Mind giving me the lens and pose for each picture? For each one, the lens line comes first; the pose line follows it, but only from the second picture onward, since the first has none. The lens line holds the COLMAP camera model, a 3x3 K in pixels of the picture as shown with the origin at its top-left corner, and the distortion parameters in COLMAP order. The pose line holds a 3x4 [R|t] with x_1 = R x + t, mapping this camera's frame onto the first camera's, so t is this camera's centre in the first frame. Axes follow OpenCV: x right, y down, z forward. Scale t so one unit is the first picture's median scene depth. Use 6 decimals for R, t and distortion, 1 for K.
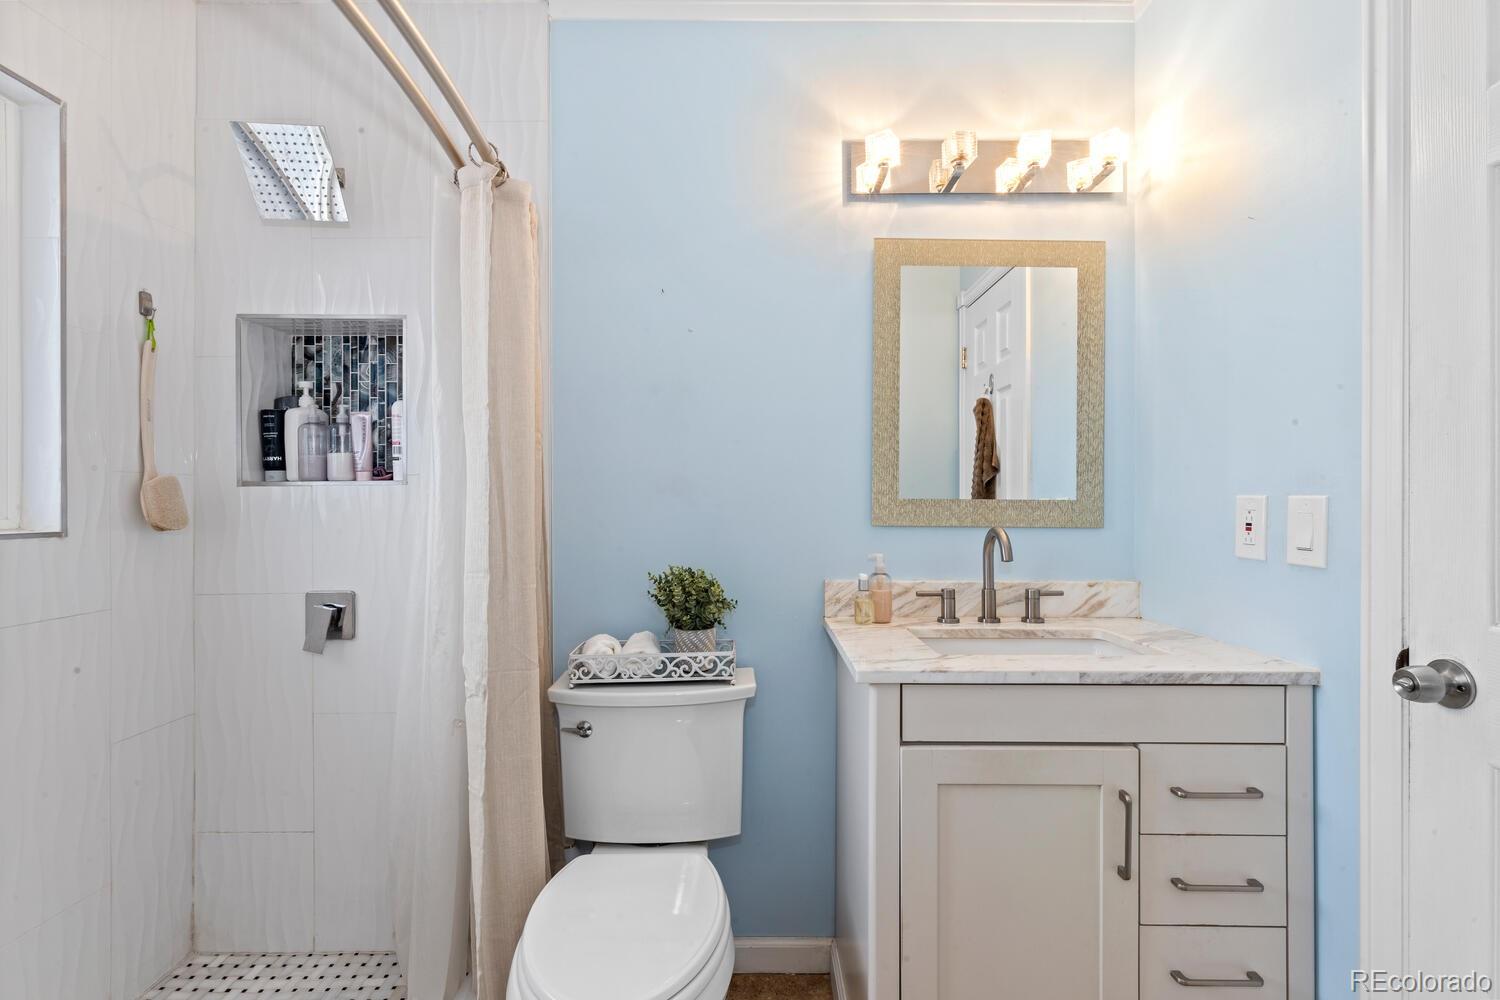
lens RADIAL K [[669.5, 0, 745.2], [0, 669.5, 504.7], [0, 0, 1]] dist [0.003346, -0.001119]
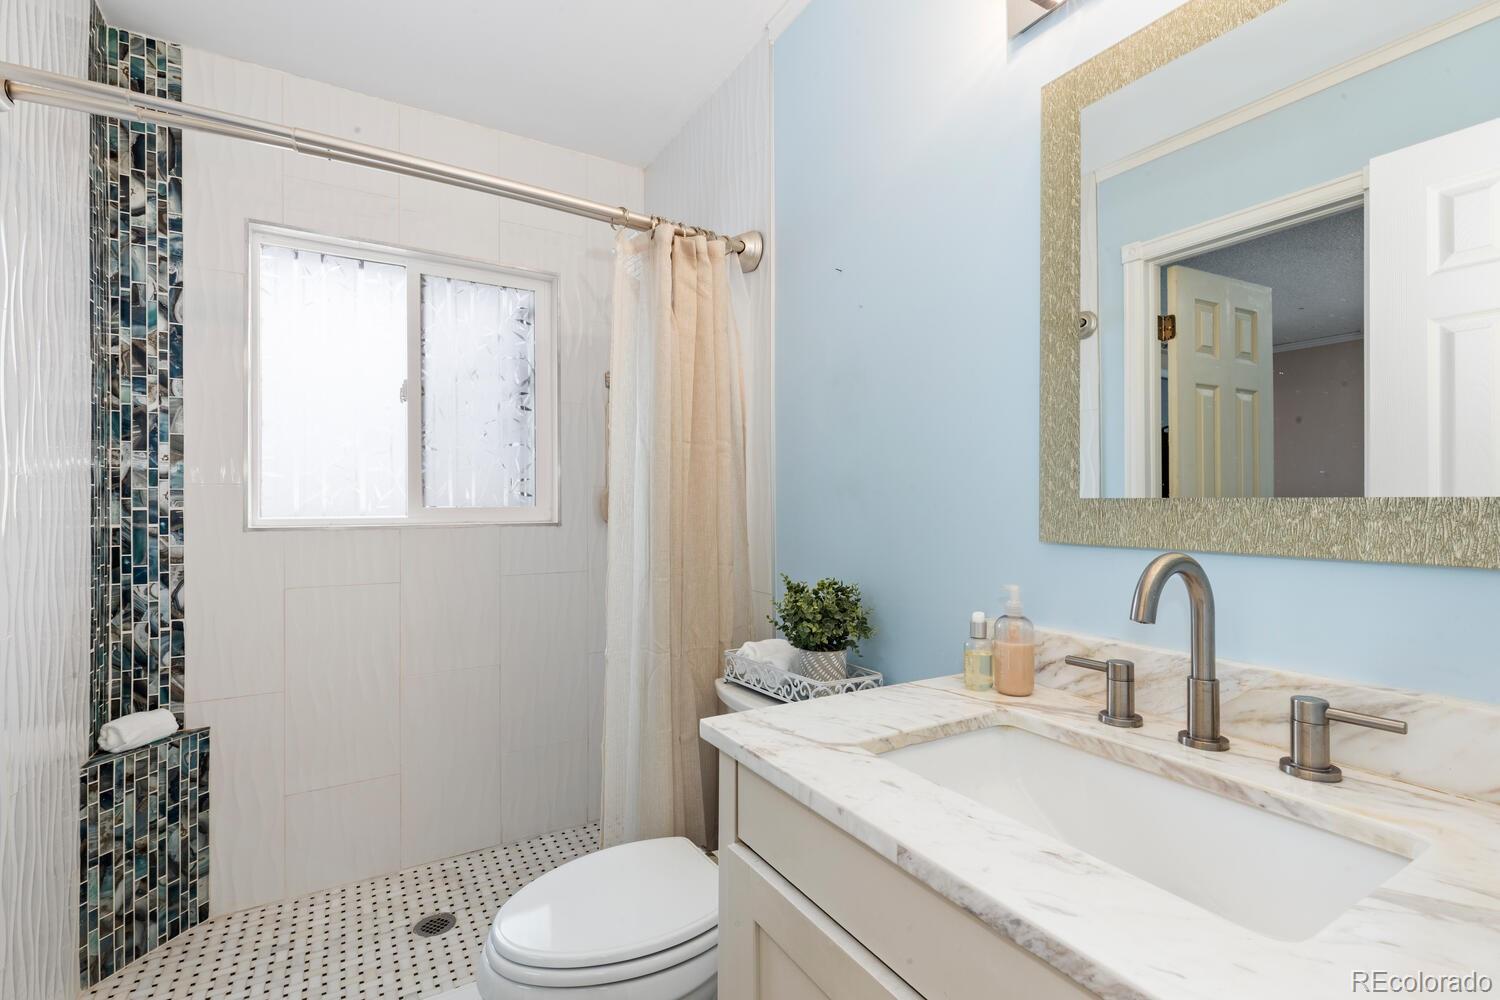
lens RADIAL K [[669.5, 0, 748.9], [0, 669.5, 499.2], [0, 0, 1]] dist [0.003346, -0.001119]
pose [[0.529184, -0.007995, -0.848469, 0.612655], [-0.000222, 0.999954, -0.009561, -0.003368], [0.848507, 0.005248, 0.529158, 0.447289]]
